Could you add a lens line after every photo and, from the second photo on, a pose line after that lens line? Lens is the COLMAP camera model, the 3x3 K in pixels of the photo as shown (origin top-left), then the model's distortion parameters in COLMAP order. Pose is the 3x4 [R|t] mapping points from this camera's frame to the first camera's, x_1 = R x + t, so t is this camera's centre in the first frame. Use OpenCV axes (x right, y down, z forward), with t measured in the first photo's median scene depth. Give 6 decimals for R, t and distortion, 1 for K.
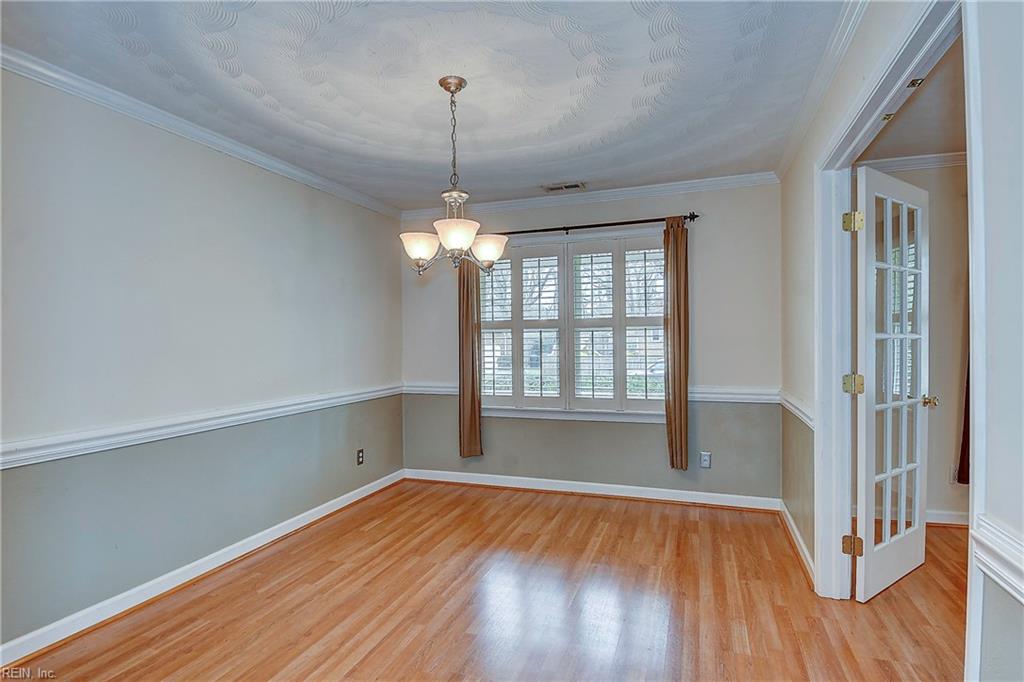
lens RADIAL K [[533.2, 0, 509.6], [0, 533.2, 345.8], [0, 0, 1]] dist [0.057460, -0.059462]
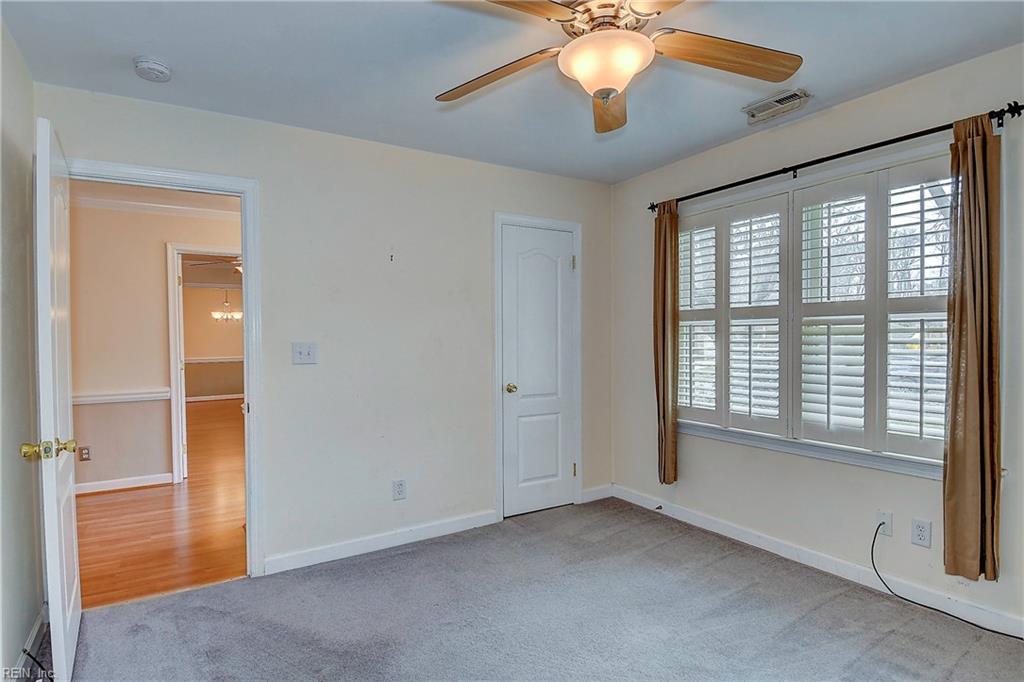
lens RADIAL K [[533.2, 0, 509.6], [0, 533.2, 345.8], [0, 0, 1]] dist [0.057460, -0.059462]
pose [[0.783797, 0.016165, -0.620806, 0.271701], [-0.000471, 0.999676, 0.025436, -0.016232], [0.621016, -0.019644, 0.783551, 0.265109]]
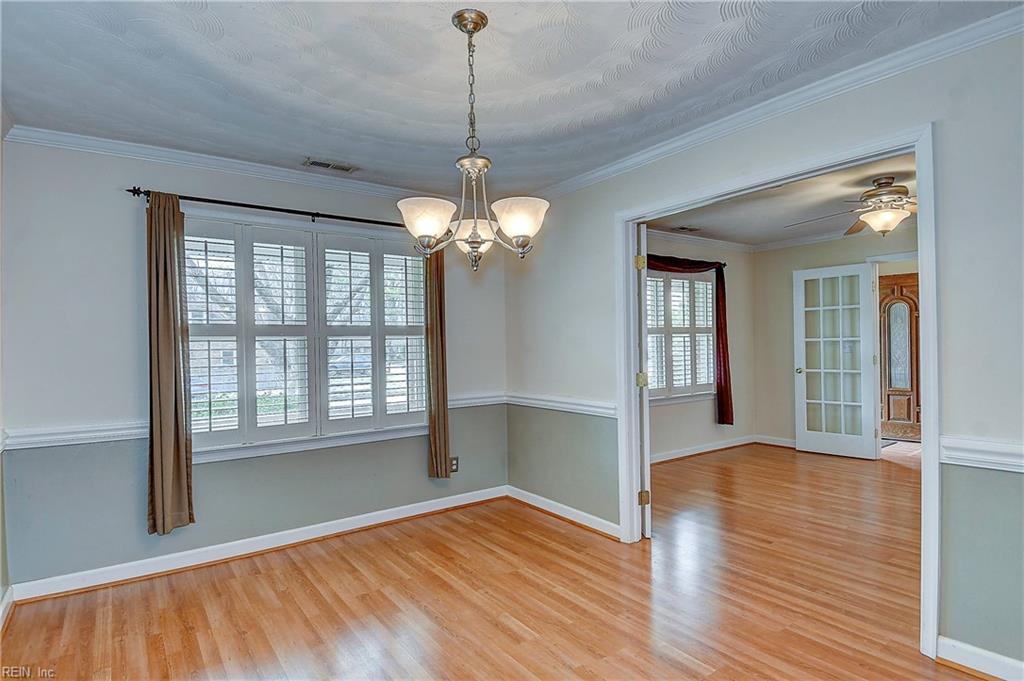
lens RADIAL K [[533.2, 0, 509.6], [0, 533.2, 345.3], [0, 0, 1]] dist [0.057460, -0.059462]
pose [[0.568318, 0.001591, 0.822807, -0.431446], [0.015475, 0.999801, -0.012622, -0.004587], [-0.822663, 0.019906, 0.568180, 0.312541]]
